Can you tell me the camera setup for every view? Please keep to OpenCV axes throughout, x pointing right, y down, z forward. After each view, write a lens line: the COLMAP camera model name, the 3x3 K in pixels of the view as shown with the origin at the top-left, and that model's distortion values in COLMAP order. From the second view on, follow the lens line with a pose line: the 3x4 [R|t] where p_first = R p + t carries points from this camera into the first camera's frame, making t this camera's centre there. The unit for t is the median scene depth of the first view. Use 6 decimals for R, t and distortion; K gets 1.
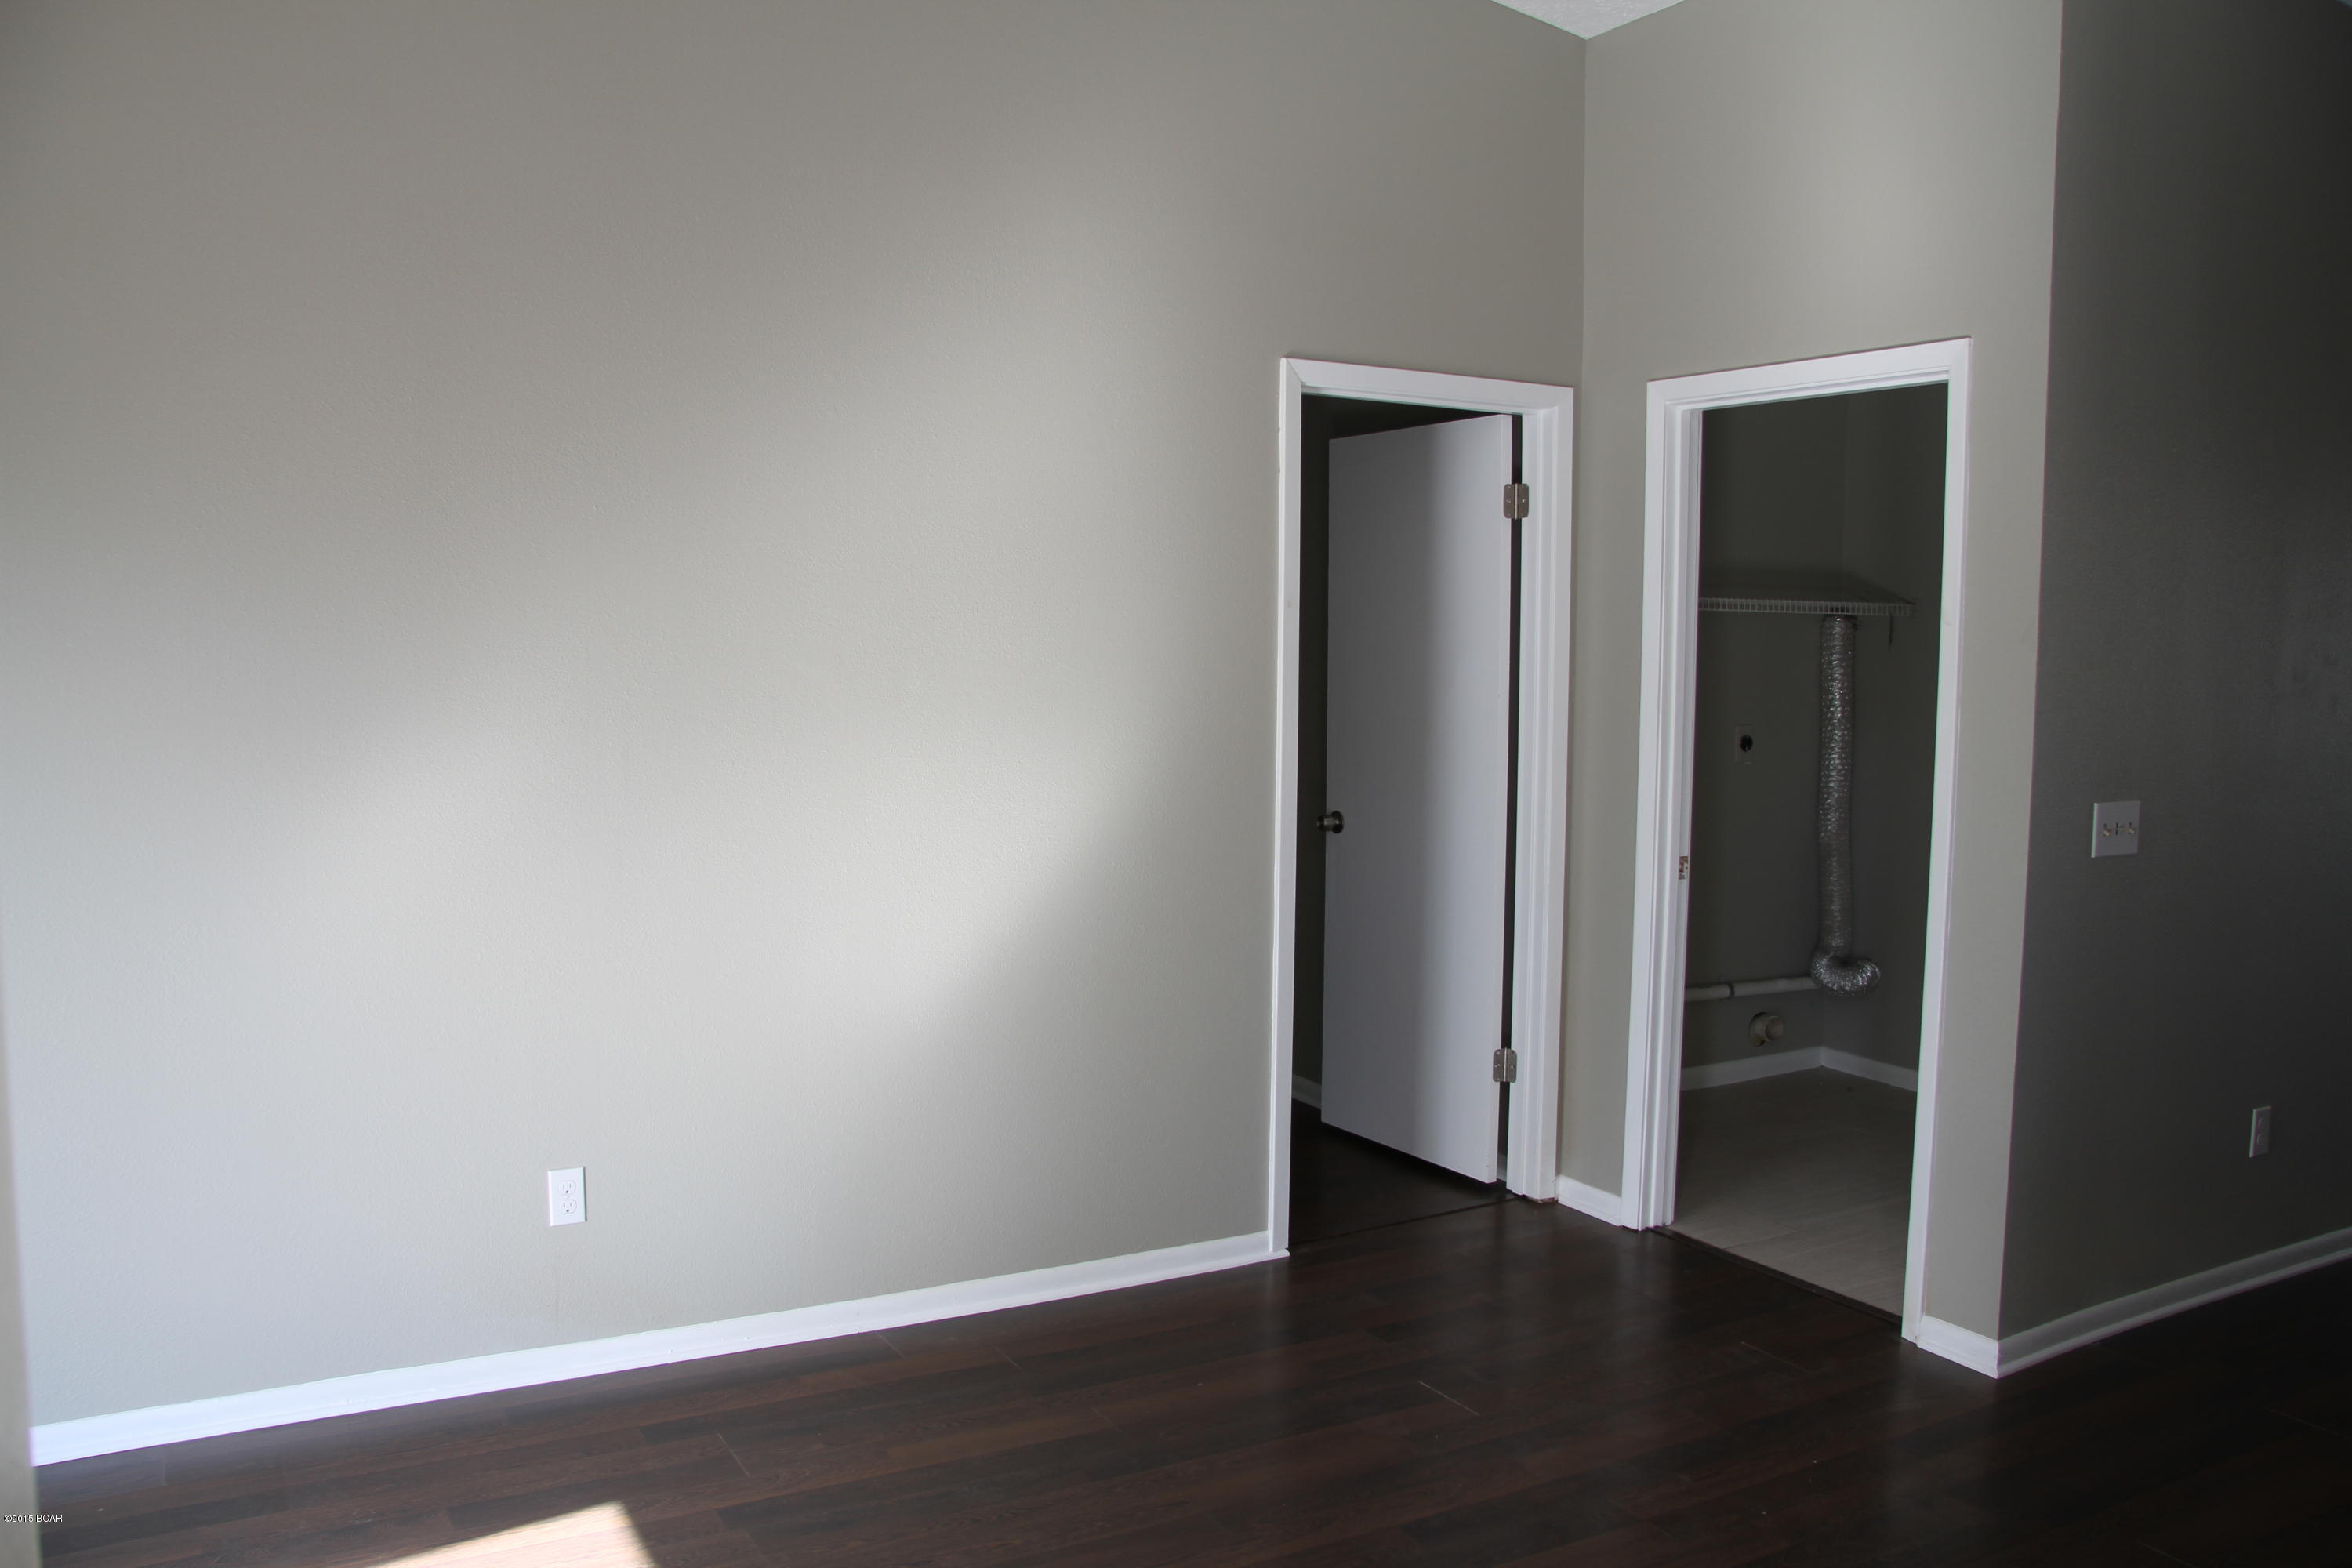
lens RADIAL K [[1839.7, 0, 1157.7], [0, 1839.7, 831.2], [0, 0, 1]] dist [-0.178814, 0.144225]
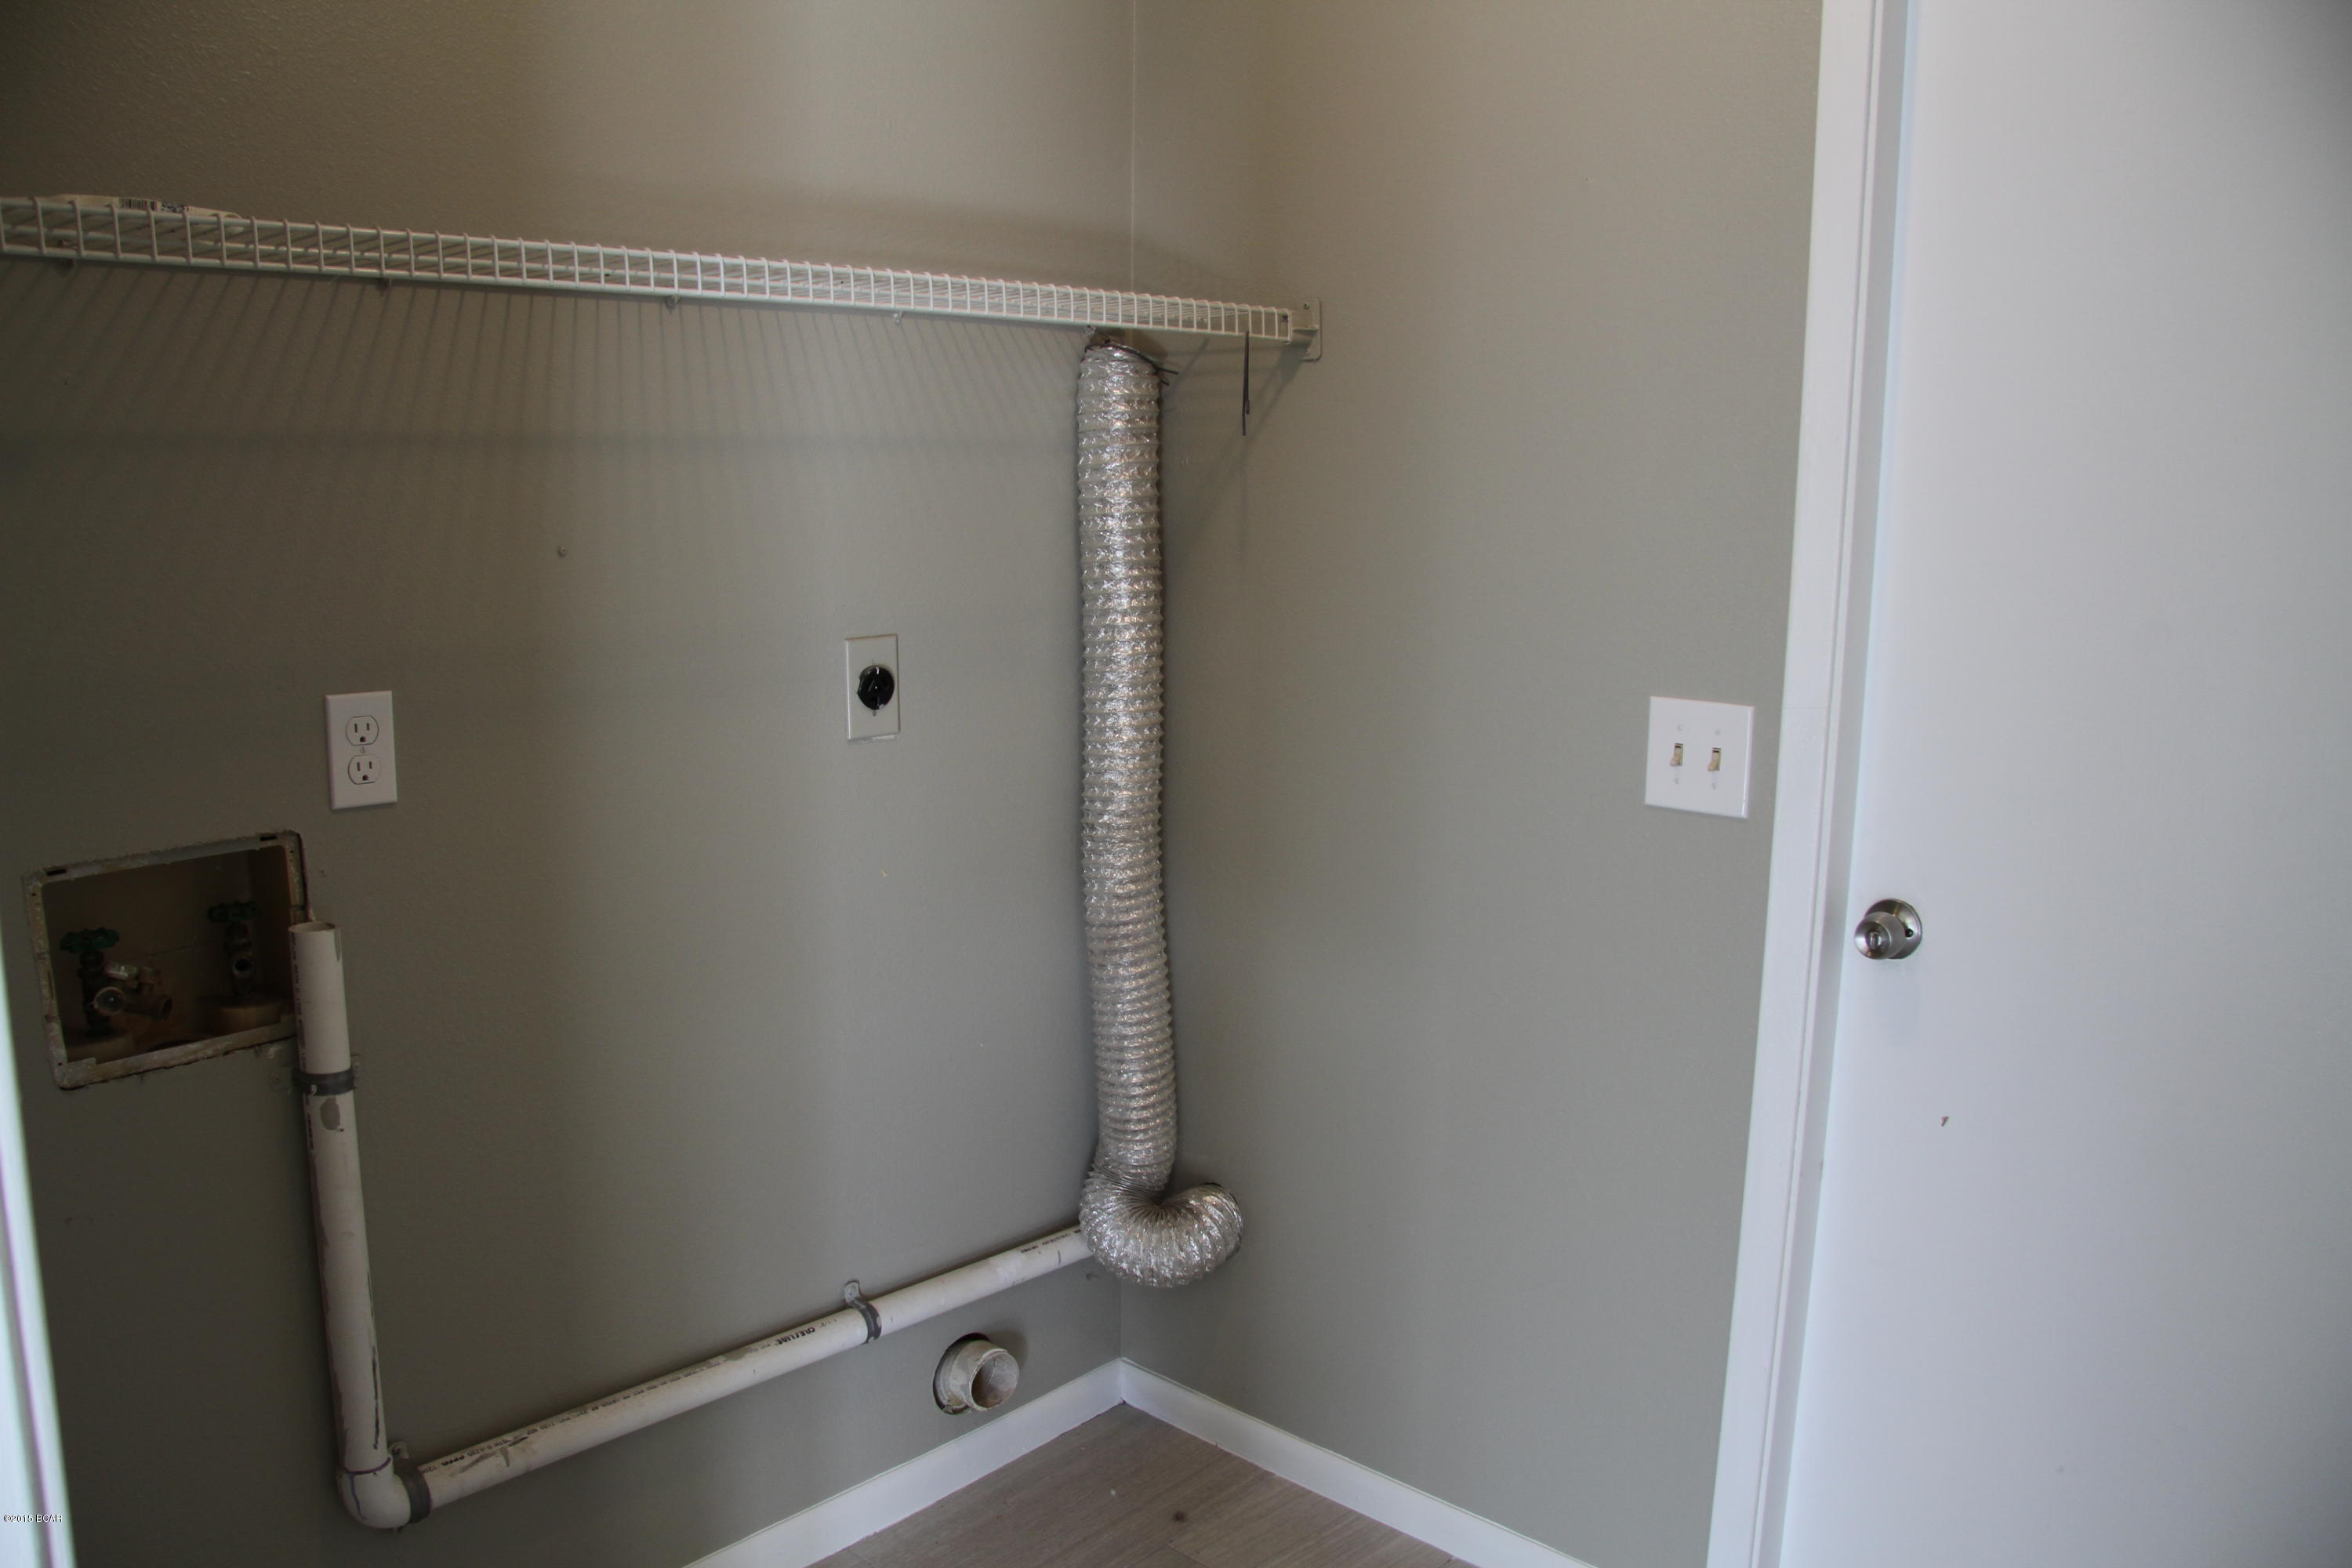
lens RADIAL K [[1839.7, 0, 1157.7], [0, 1839.7, 831.2], [0, 0, 1]] dist [-0.178814, 0.144225]
pose [[0.949568, -0.055040, 0.308694, 0.257697], [0.024739, 0.994556, 0.101229, -0.054828], [-0.312585, -0.088487, 0.945759, 0.609704]]
